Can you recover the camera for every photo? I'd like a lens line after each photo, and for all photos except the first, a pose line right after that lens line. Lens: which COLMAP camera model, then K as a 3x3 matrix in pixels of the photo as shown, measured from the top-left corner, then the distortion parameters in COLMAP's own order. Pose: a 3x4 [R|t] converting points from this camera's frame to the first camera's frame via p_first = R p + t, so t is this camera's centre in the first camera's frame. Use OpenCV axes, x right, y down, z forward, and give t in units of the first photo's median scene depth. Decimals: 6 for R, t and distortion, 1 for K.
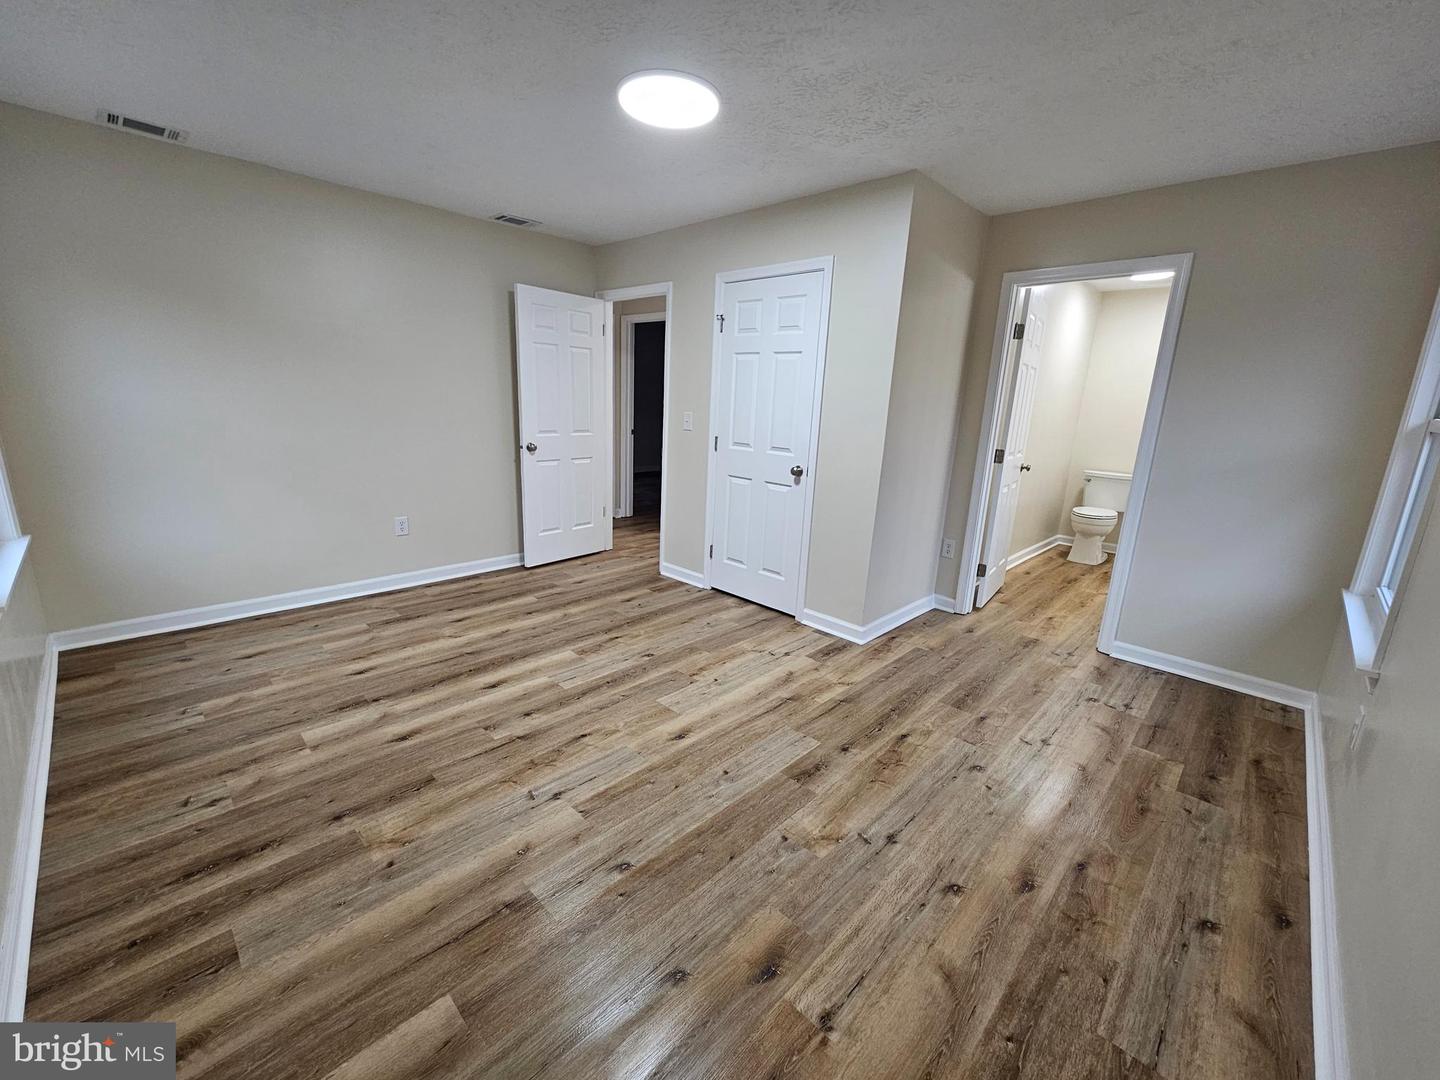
lens RADIAL K [[588.2, 0, 716.5], [0, 588.2, 539.3], [0, 0, 1]] dist [0.003138, -0.001726]
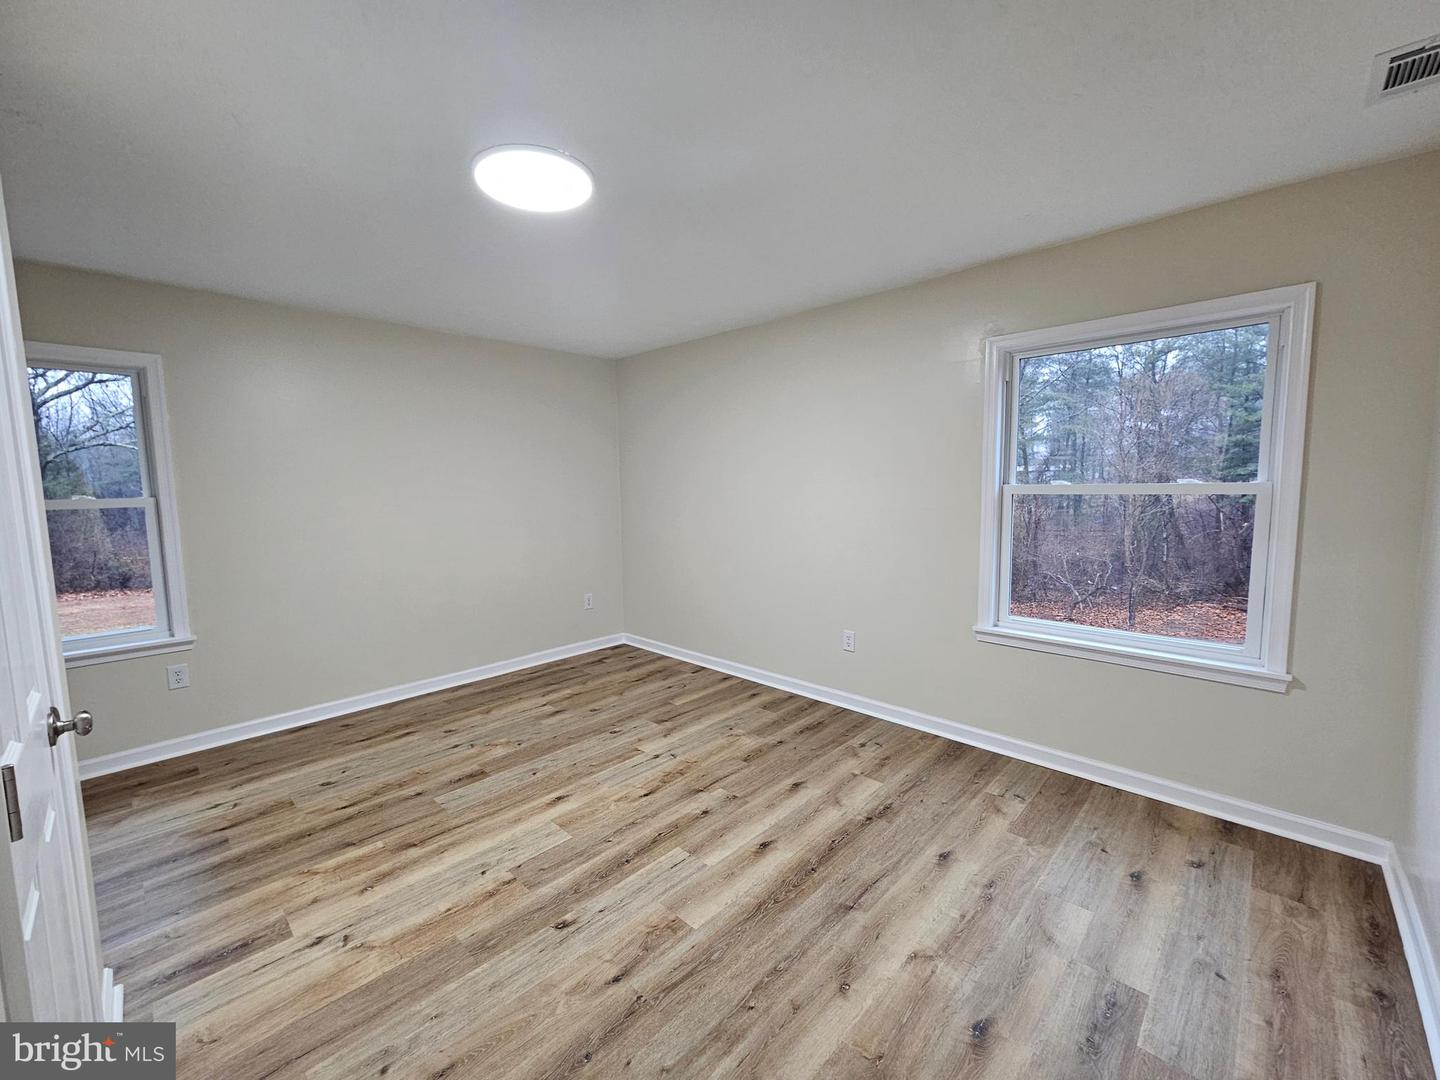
lens RADIAL K [[588.2, 0, 720.3], [0, 588.2, 538.1], [0, 0, 1]] dist [0.003138, -0.001726]
pose [[-0.999653, -0.024018, -0.010807, -0.315973], [-0.026226, 0.945519, 0.324509, -0.459755], [0.002424, 0.324680, -0.945821, 1.753378]]
